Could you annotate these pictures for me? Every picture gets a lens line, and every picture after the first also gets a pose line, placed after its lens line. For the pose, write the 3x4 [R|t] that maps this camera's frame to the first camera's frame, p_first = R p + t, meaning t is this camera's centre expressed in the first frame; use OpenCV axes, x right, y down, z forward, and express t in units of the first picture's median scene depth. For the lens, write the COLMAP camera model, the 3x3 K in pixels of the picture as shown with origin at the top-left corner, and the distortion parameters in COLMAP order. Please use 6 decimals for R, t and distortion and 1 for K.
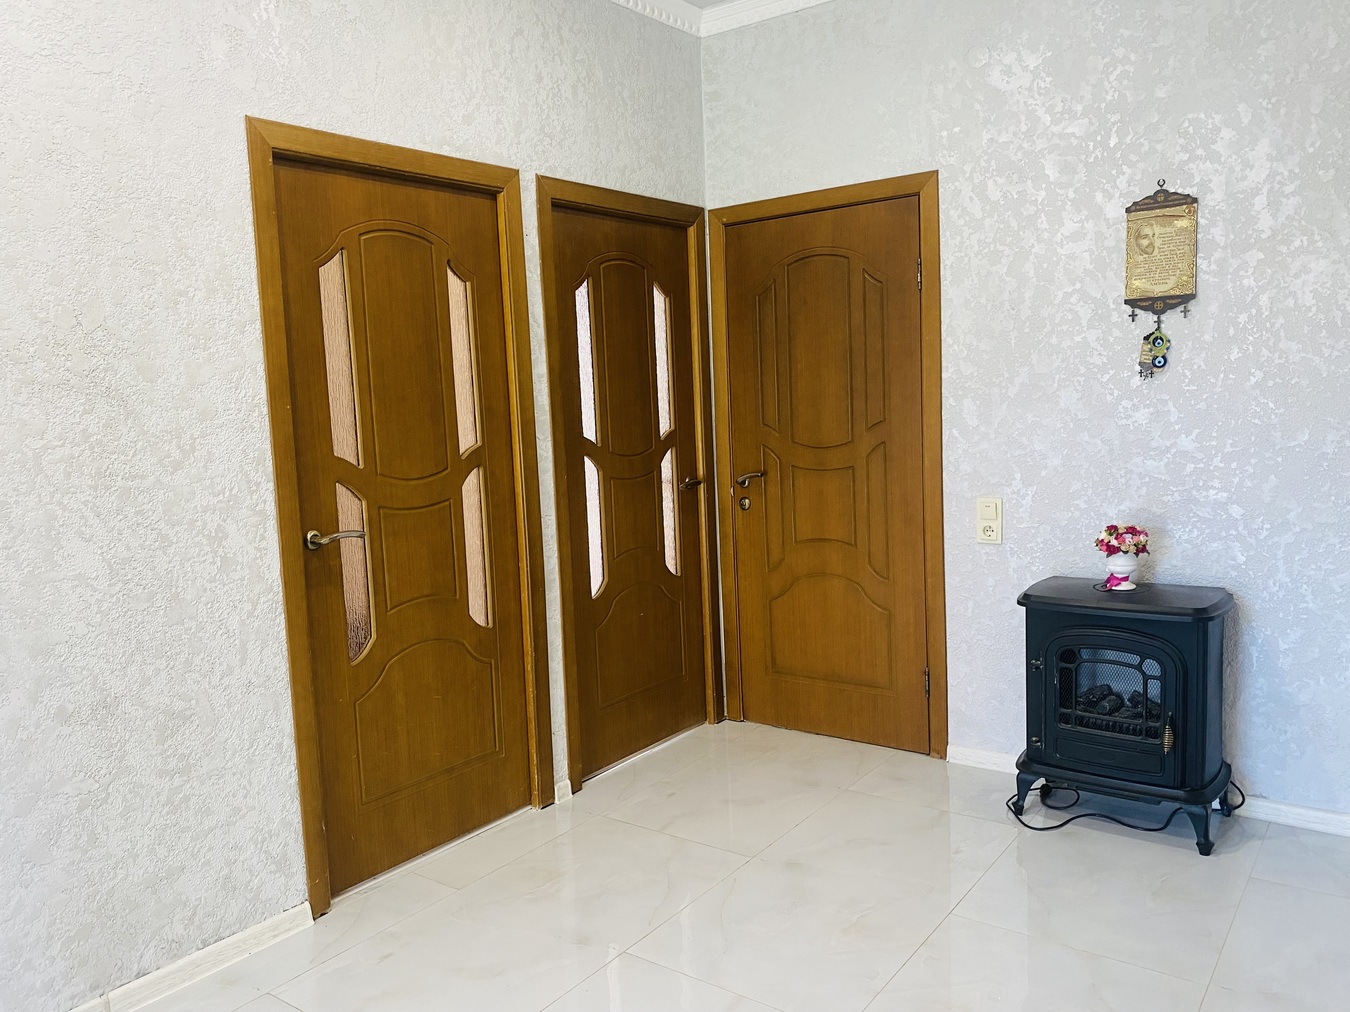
lens RADIAL K [[1016.1, 0, 663.8], [0, 1016.1, 498.2], [0, 0, 1]] dist [0.028177, -0.030618]
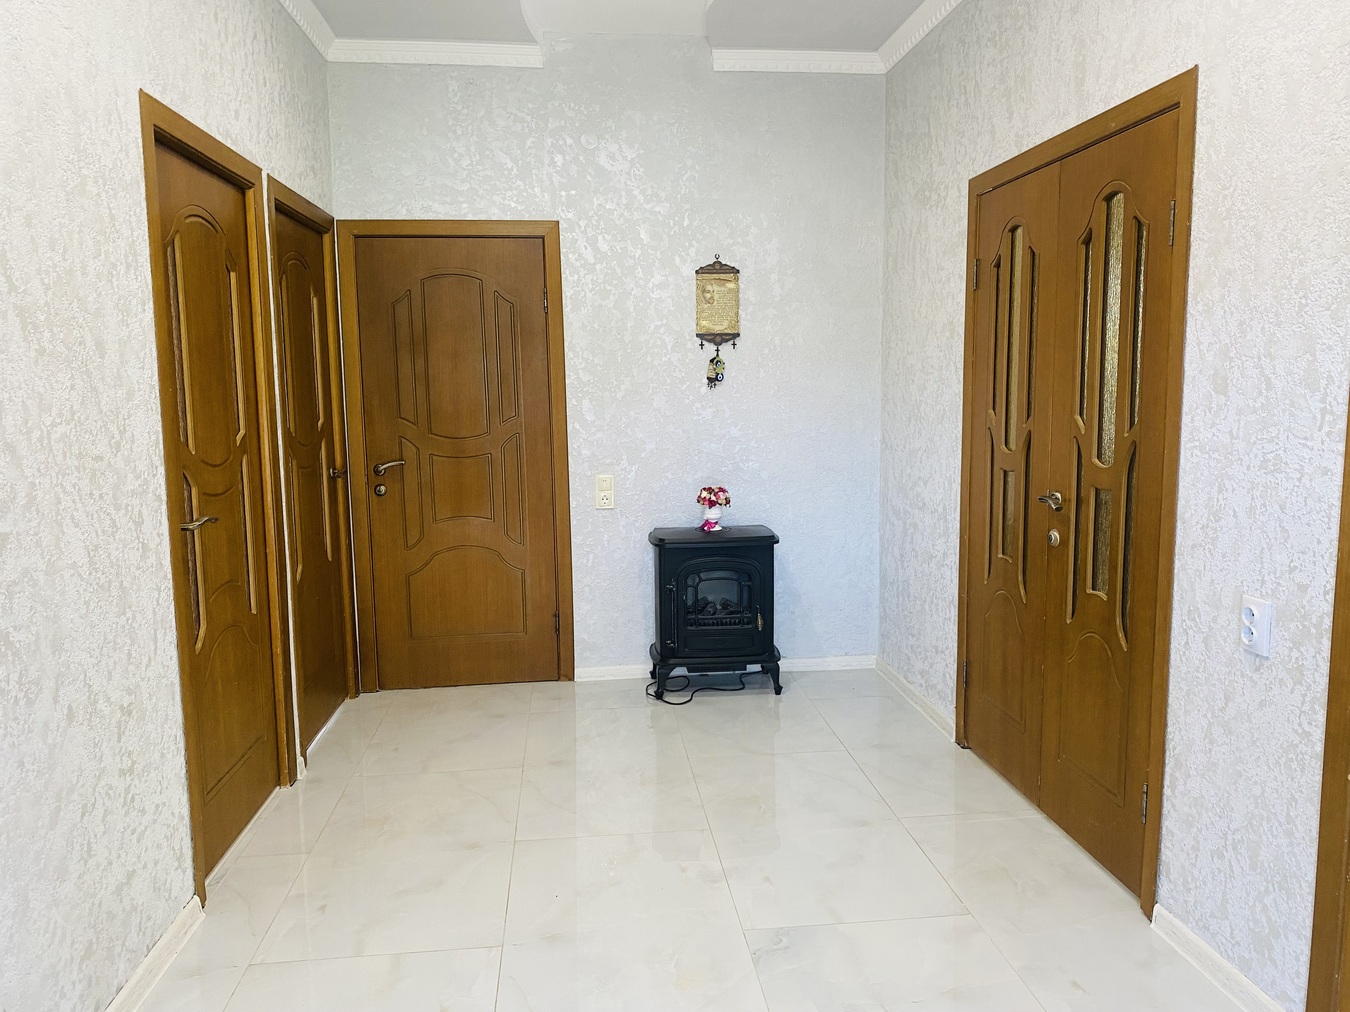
lens RADIAL K [[1016.1, 0, 678.2], [0, 1016.1, 515.9], [0, 0, 1]] dist [0.028177, -0.030618]
pose [[0.727945, -0.056912, 0.683270, -0.554423], [0.053410, 0.998228, 0.026244, 0.025106], [-0.683552, 0.017389, 0.729694, -0.034421]]
